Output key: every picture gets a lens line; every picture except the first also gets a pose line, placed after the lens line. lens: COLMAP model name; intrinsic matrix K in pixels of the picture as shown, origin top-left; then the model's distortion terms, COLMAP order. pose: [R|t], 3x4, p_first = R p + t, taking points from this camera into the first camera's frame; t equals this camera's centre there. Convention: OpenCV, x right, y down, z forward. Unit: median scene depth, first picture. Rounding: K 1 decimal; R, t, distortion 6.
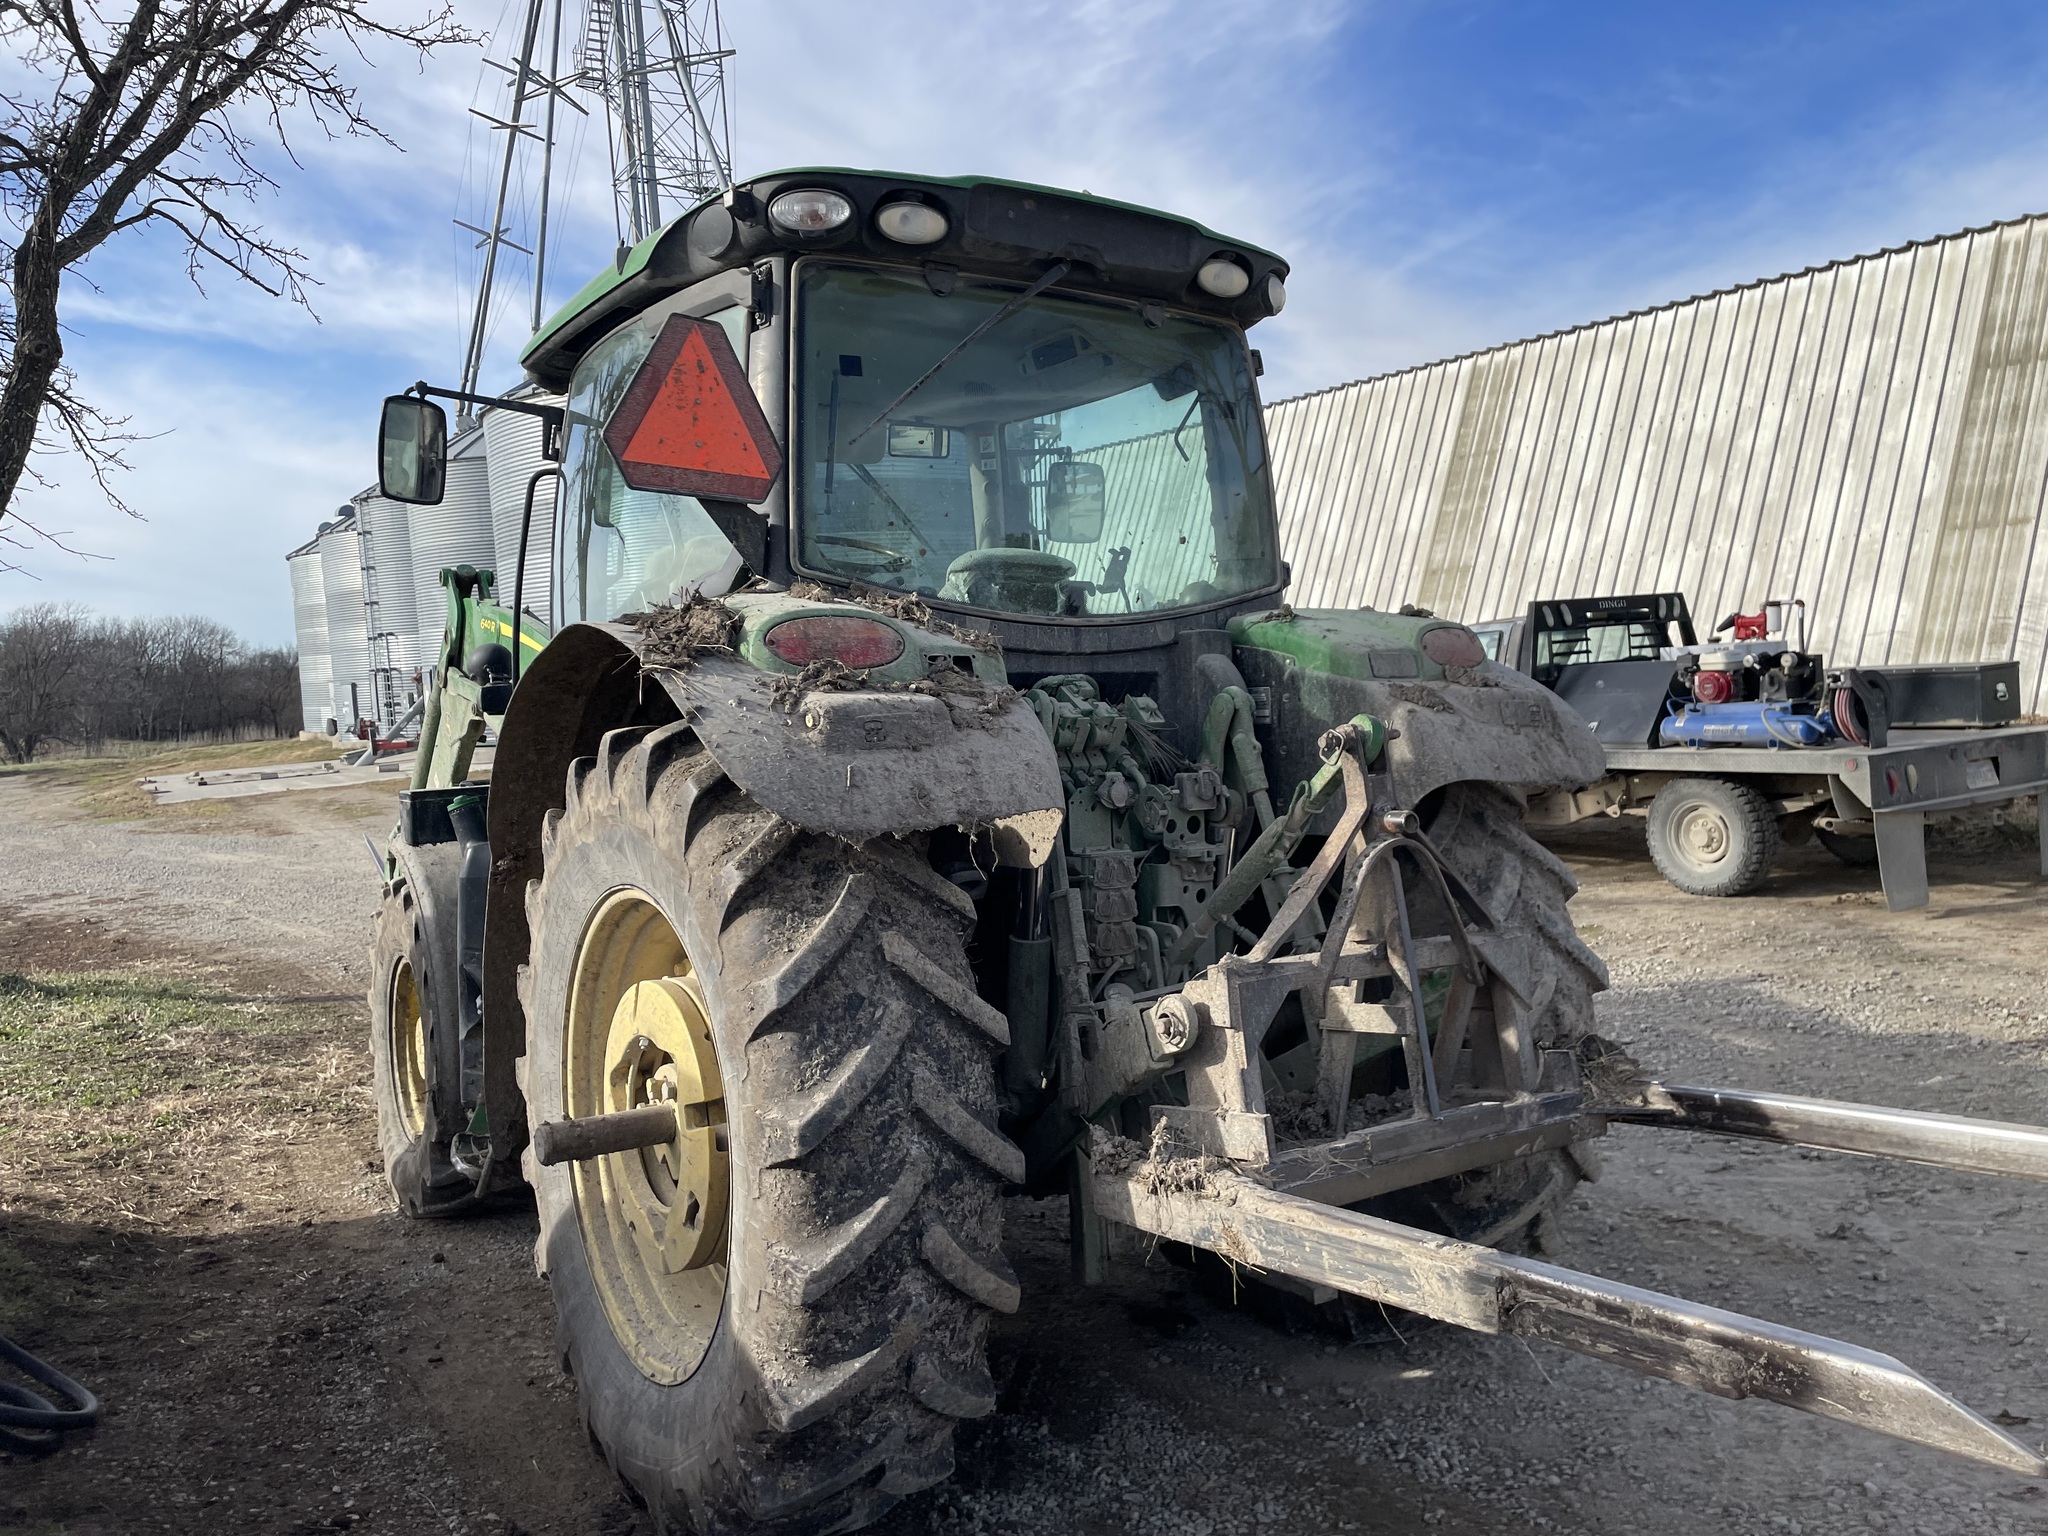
lens RADIAL K [[1535.7, 0, 1013.3], [0, 1535.7, 769.2], [0, 0, 1]] dist [0.098570, -0.120602]
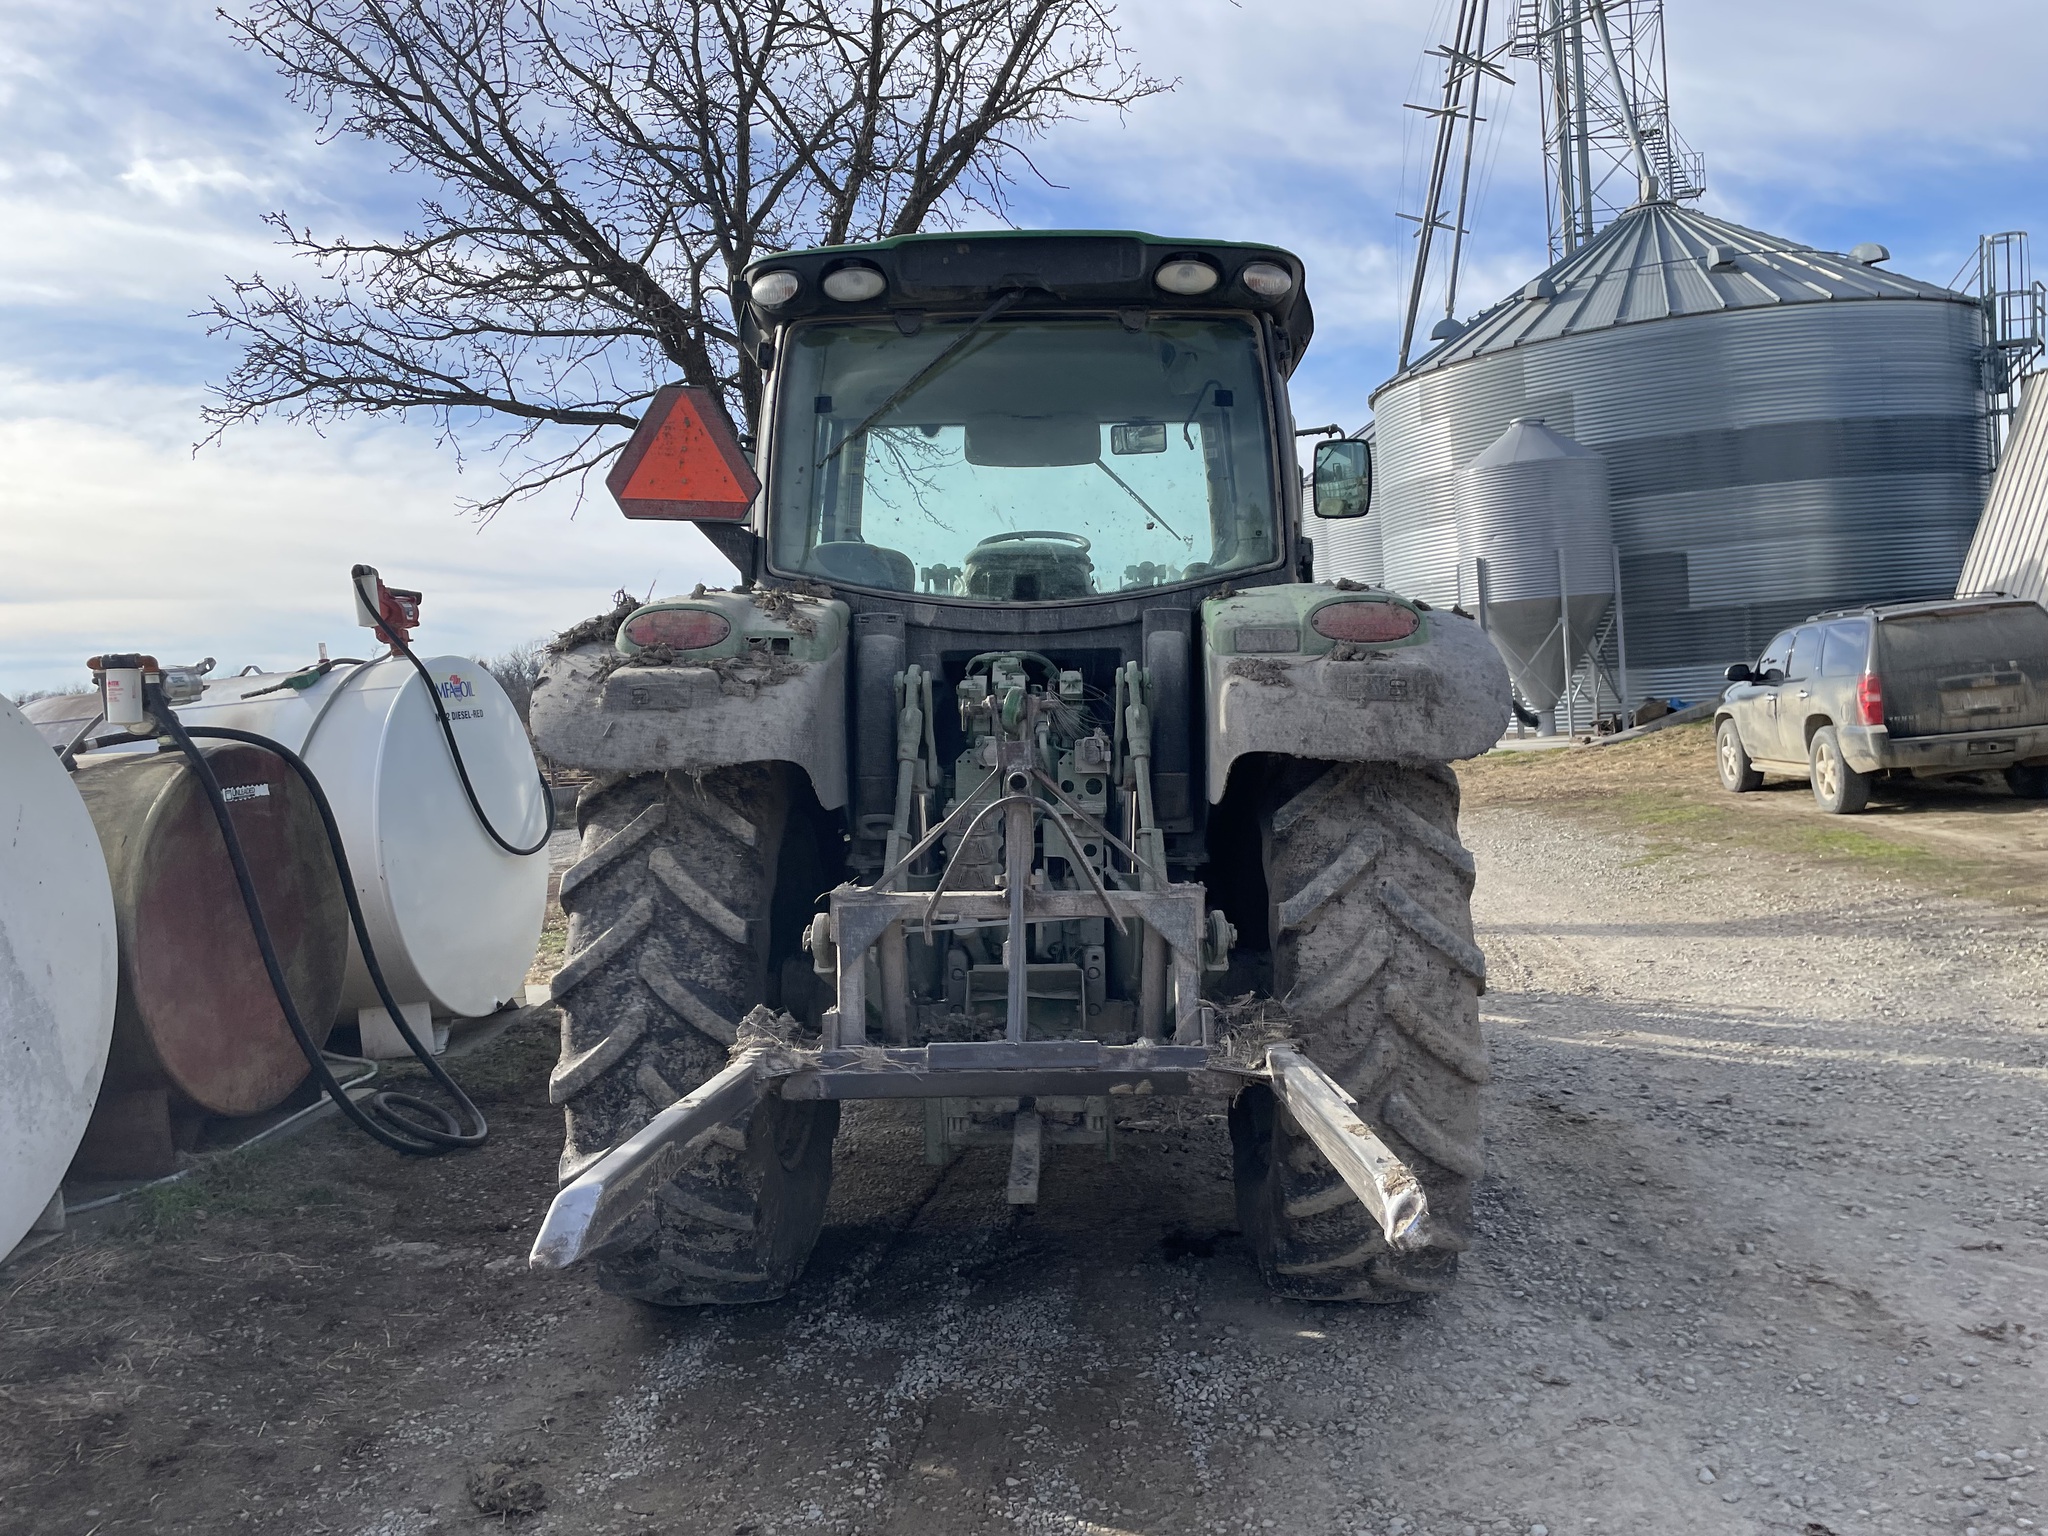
lens RADIAL K [[1533.1, 0, 1030.5], [0, 1533.1, 773.0], [0, 0, 1]] dist [0.085360, -0.104163]
pose [[0.821580, 0.037236, -0.568876, 0.831209], [-0.025826, 0.999271, 0.028109, -0.003960], [0.569508, -0.008402, 0.821943, 0.078488]]
